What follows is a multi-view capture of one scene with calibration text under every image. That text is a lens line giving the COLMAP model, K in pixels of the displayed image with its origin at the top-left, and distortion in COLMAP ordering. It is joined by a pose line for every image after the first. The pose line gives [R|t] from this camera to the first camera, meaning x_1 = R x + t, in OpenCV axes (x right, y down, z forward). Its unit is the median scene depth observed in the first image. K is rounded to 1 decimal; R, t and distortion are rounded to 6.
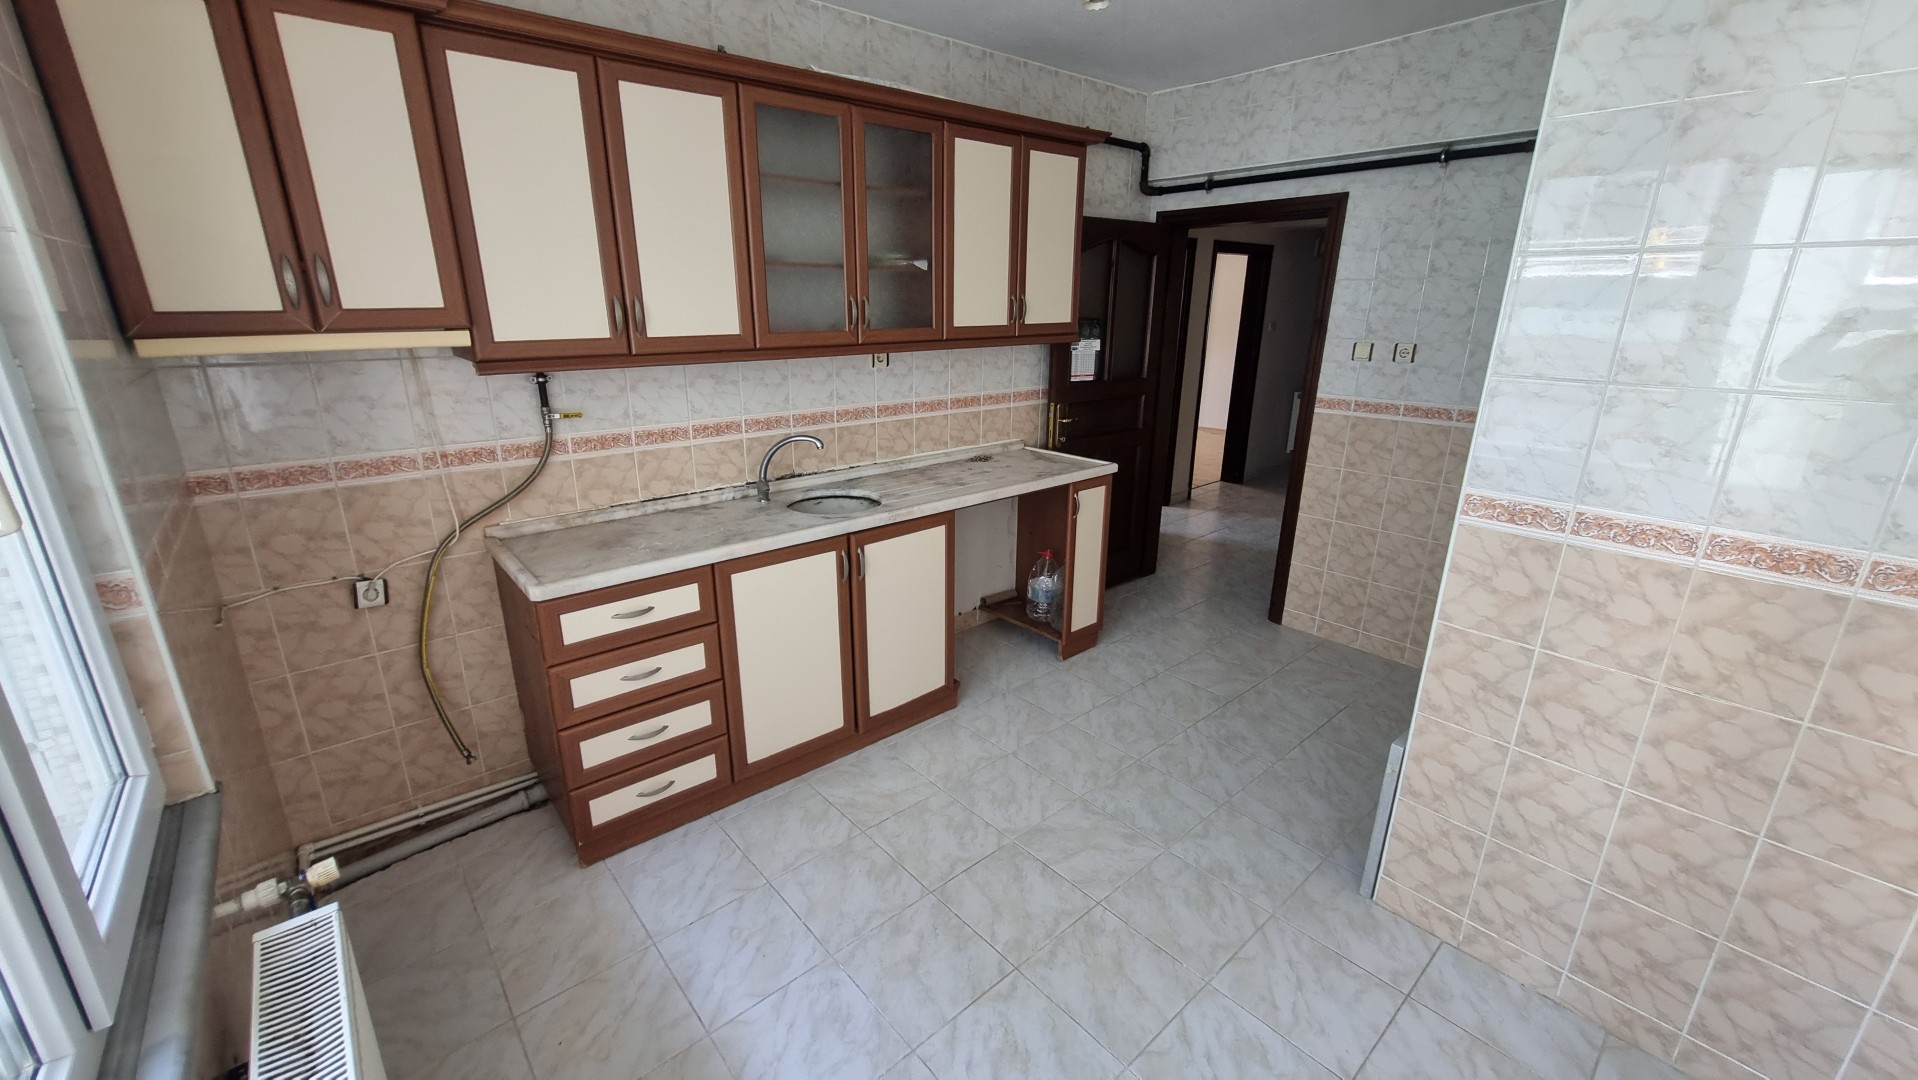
lens RADIAL K [[747.6, 0, 949.2], [0, 747.6, 531.1], [0, 0, 1]] dist [-0.006574, 0.000266]
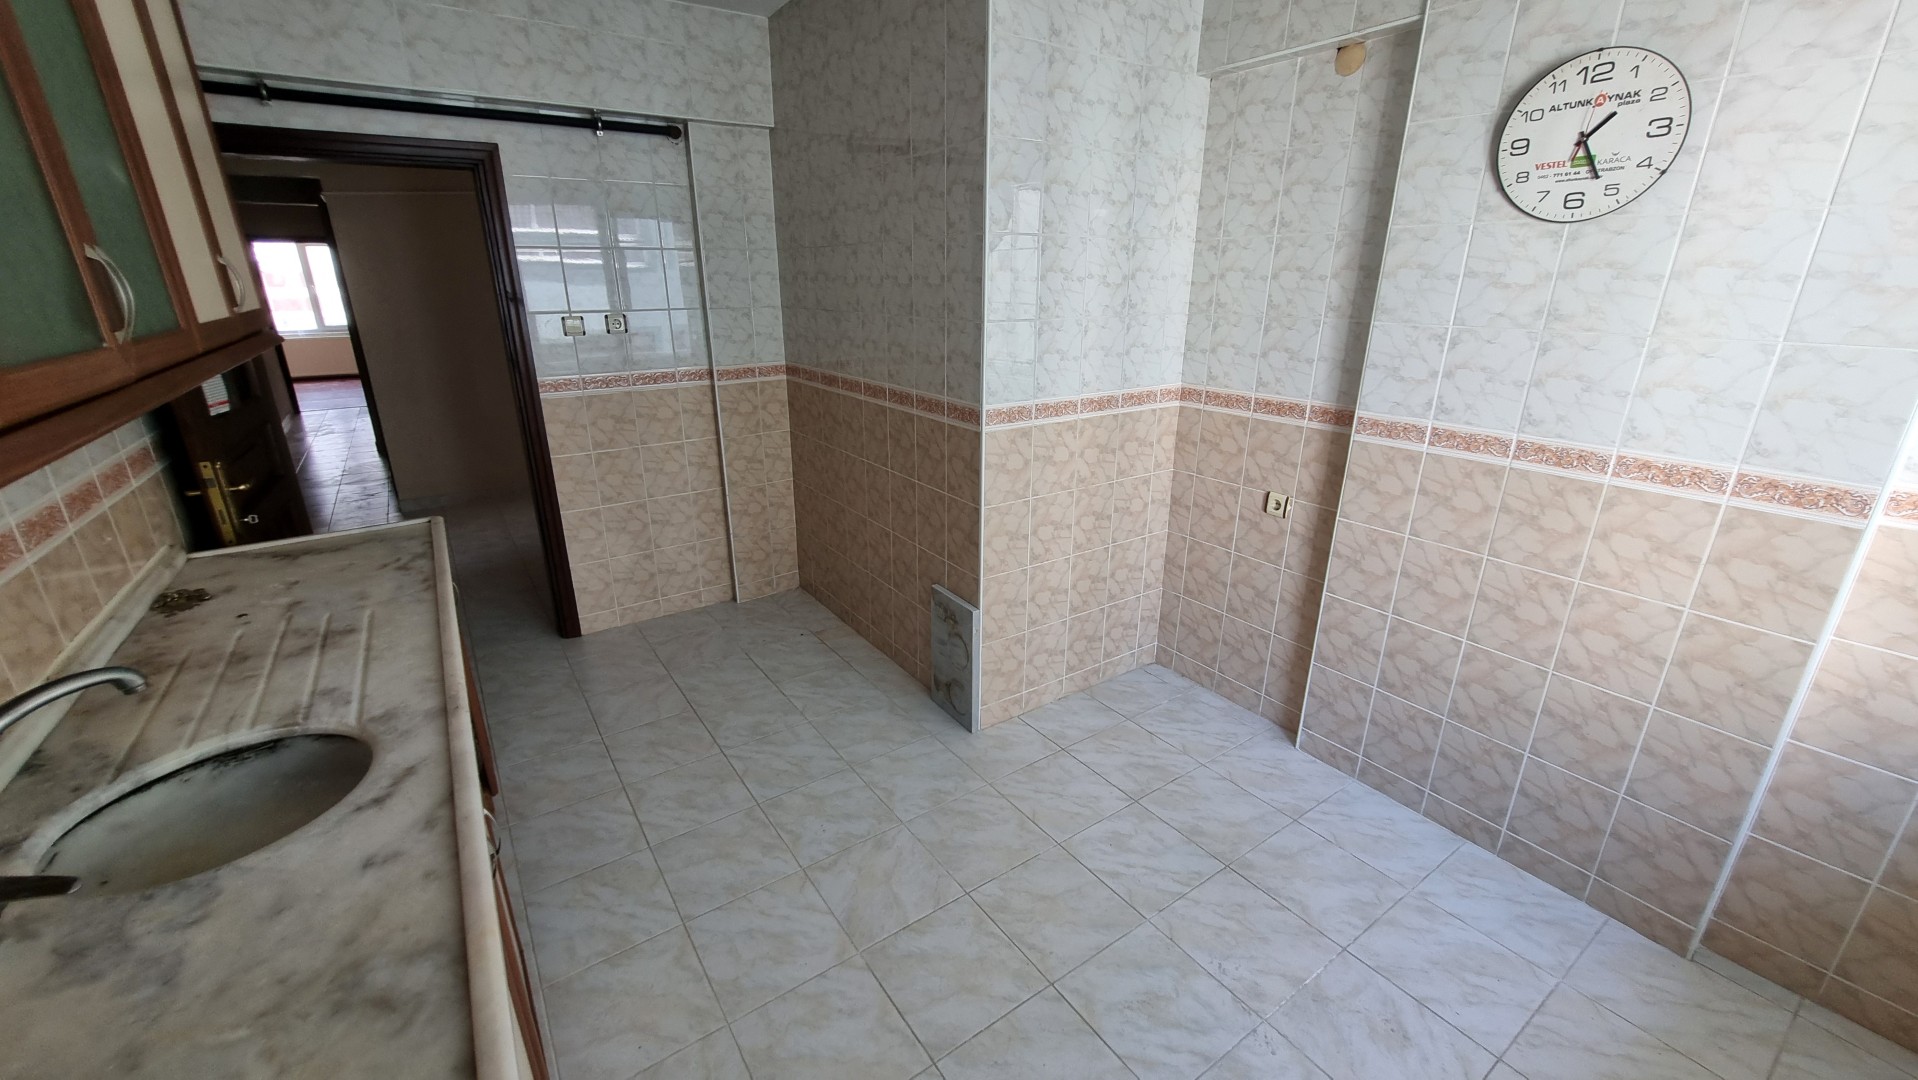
lens RADIAL K [[737.3, 0, 924.4], [0, 737.3, 530.0], [0, 0, 1]] dist [-0.006888, 0.000186]
pose [[0.130704, -0.322857, 0.937379, -0.449897], [0.294899, 0.915355, 0.274152, -0.173650], [-0.946547, 0.240599, 0.214851, 0.599459]]
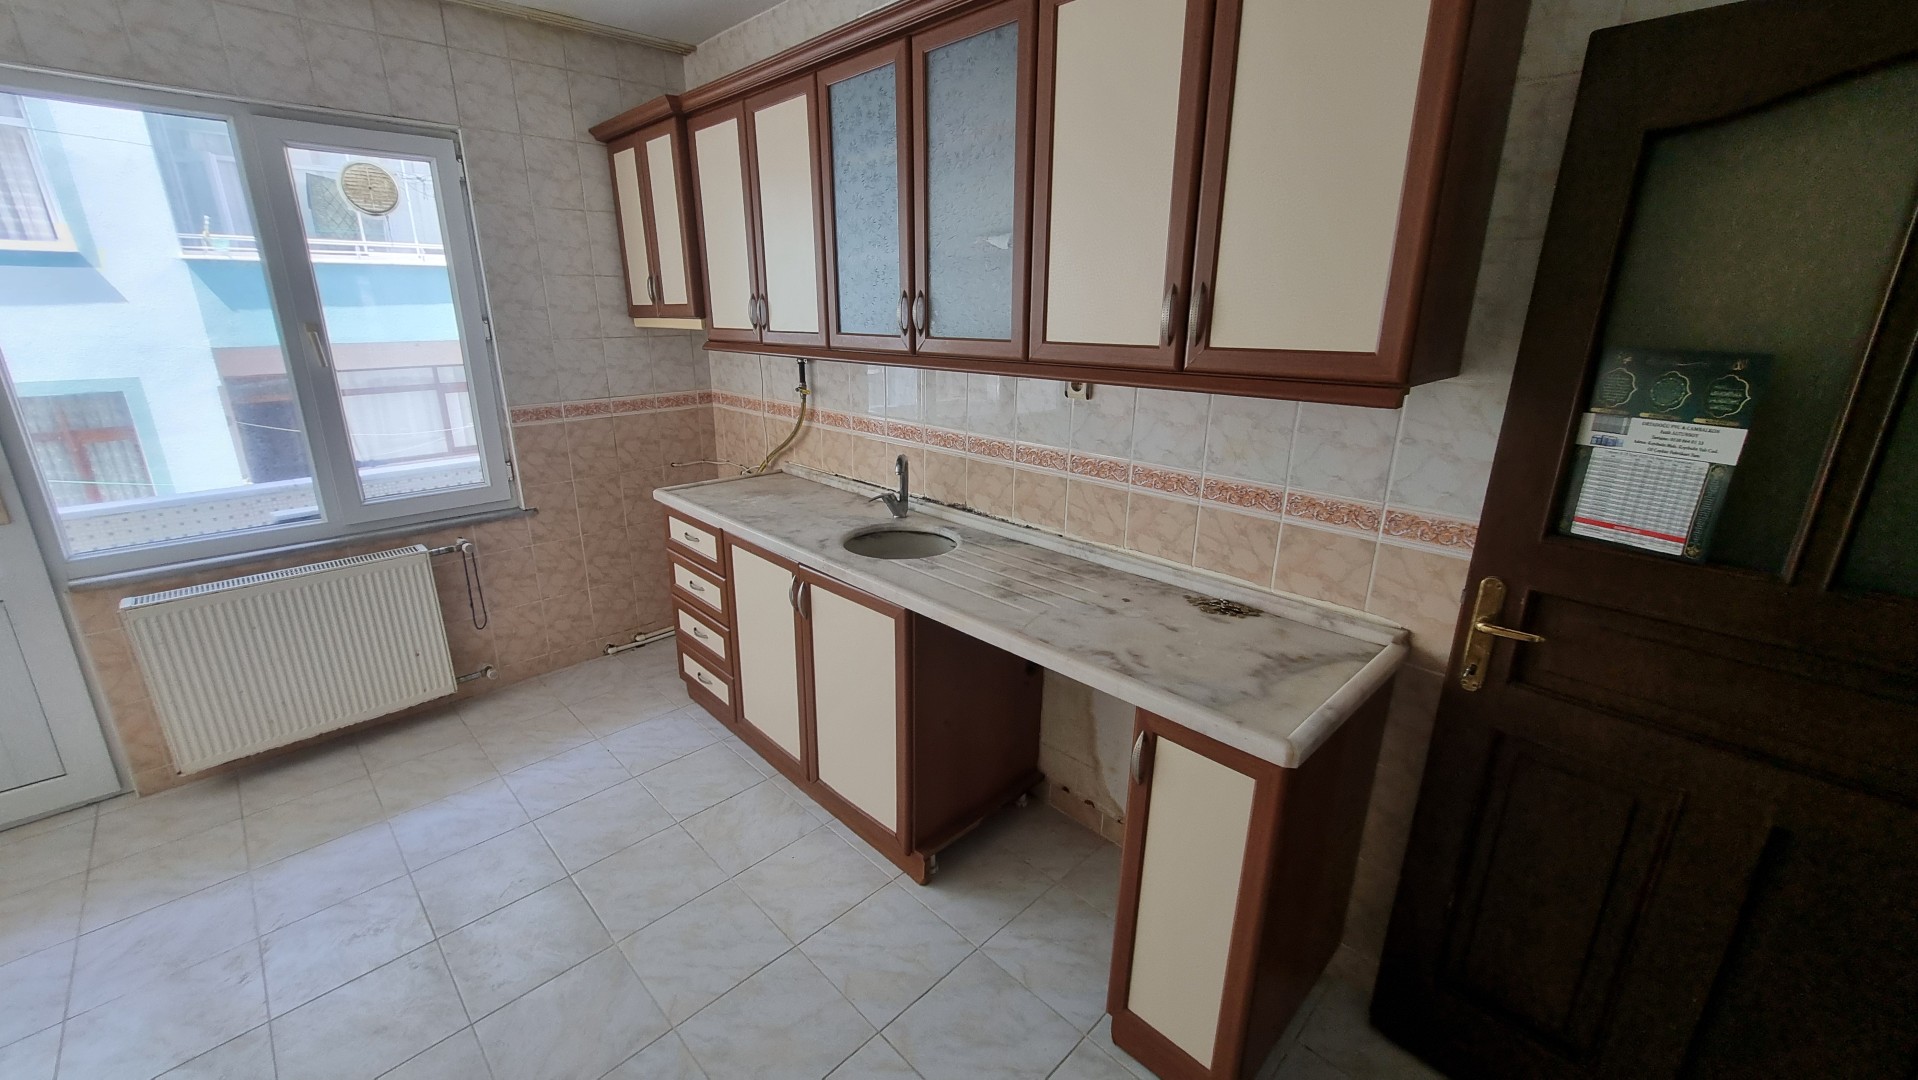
lens RADIAL K [[753.4, 0, 931.0], [0, 753.4, 531.7], [0, 0, 1]] dist [0.002613, 0.000406]
pose [[0.044552, 0.290126, -0.955951, 0.704887], [-0.293377, 0.918508, 0.265090, -0.306456], [0.954958, 0.268644, 0.126037, 1.008982]]
